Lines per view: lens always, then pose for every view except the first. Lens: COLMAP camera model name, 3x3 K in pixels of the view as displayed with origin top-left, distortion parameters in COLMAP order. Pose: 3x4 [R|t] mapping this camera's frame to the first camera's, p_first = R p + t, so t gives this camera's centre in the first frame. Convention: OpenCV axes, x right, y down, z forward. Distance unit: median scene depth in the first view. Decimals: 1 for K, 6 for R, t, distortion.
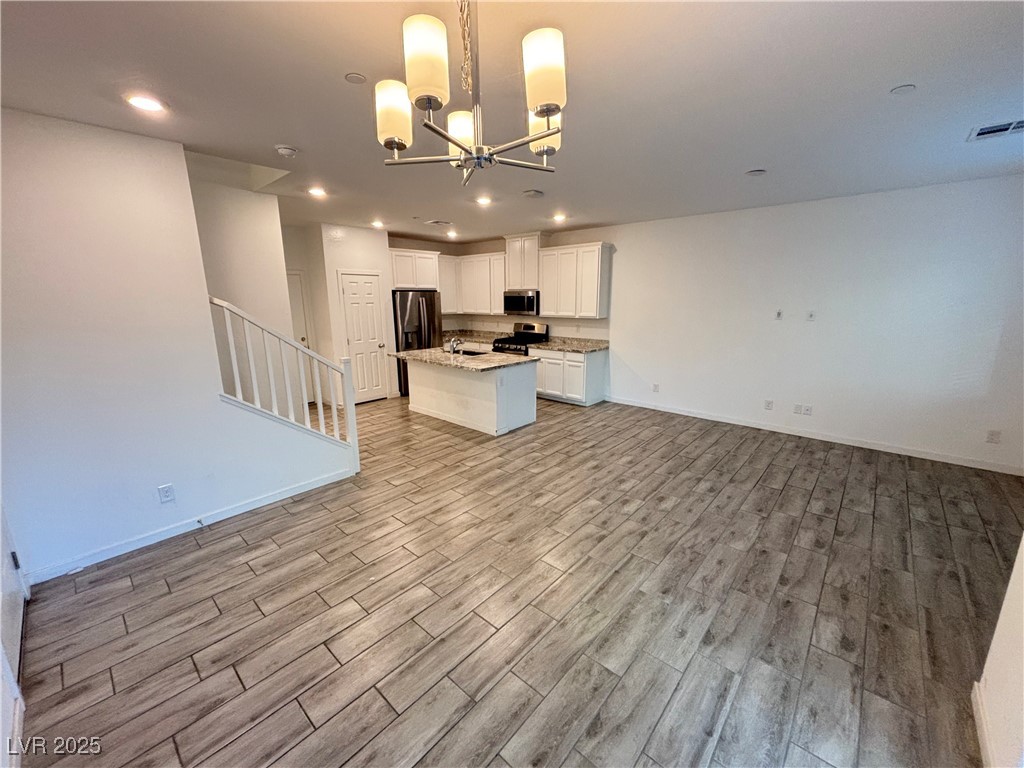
lens RADIAL K [[411.8, 0, 515.6], [0, 411.8, 381.0], [0, 0, 1]] dist [0.004072, -0.001195]
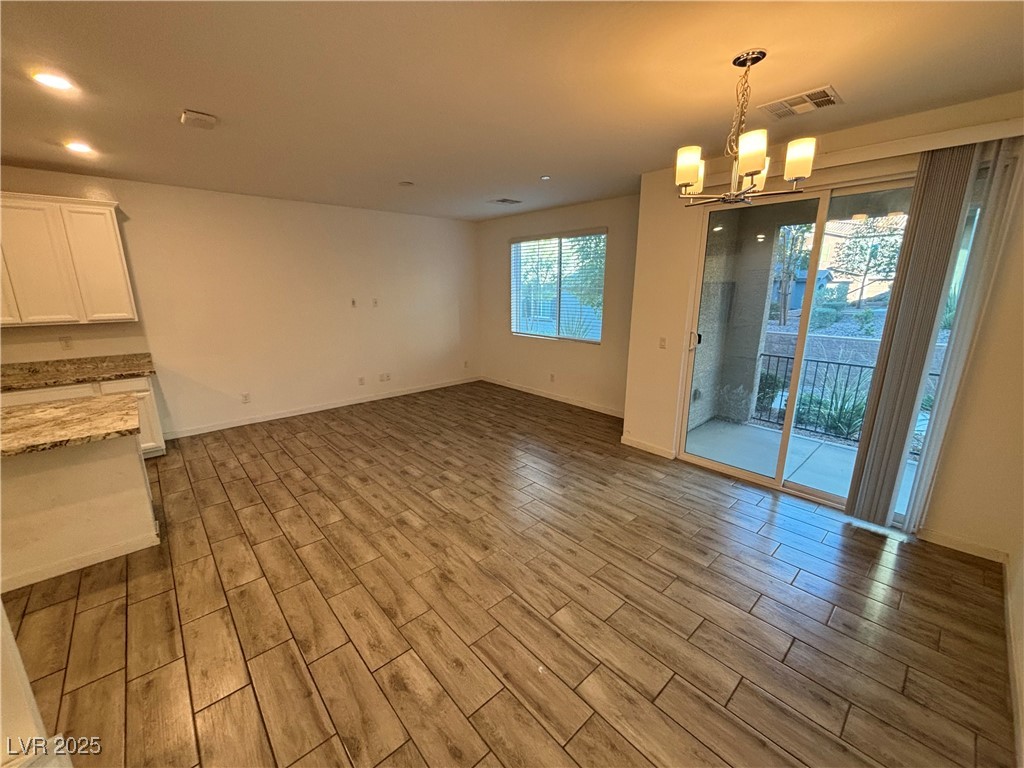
lens RADIAL K [[411.8, 0, 508.8], [0, 411.8, 384.2], [0, 0, 1]] dist [0.004072, -0.001195]
pose [[0.111924, -0.227414, 0.967345, -0.527935], [0.204955, 0.957814, 0.201460, -0.092579], [-0.972351, 0.175714, 0.153812, 0.476758]]
